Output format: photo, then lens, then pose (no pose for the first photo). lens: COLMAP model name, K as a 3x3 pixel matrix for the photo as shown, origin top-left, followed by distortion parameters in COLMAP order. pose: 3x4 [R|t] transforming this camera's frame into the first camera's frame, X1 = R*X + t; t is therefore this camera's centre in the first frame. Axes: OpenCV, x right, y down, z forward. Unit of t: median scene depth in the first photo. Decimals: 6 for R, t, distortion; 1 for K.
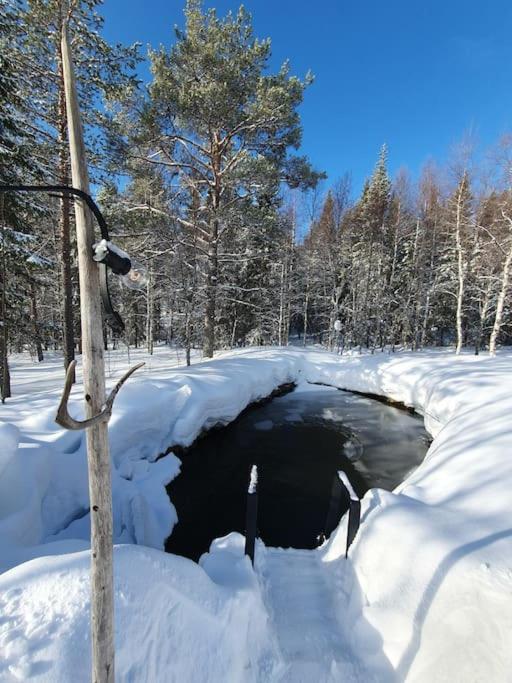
lens RADIAL K [[270.4, 0, 256.0], [0, 270.4, 341.5], [0, 0, 1]] dist [0.000836, 0.000042]
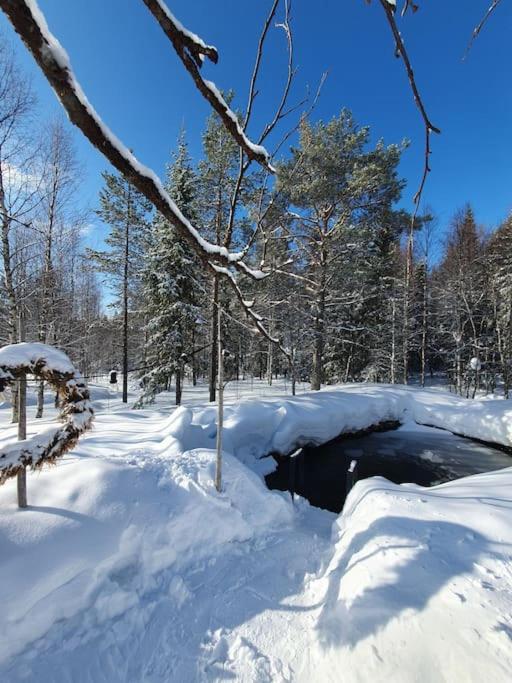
lens RADIAL K [[270.4, 0, 256.0], [0, 270.4, 341.5], [0, 0, 1]] dist [0.000836, 0.000042]
pose [[0.901731, -0.014629, -0.432049, 0.102600], [-0.040590, 0.992147, -0.118310, 0.000424], [0.430387, 0.124220, 0.894056, -0.155330]]
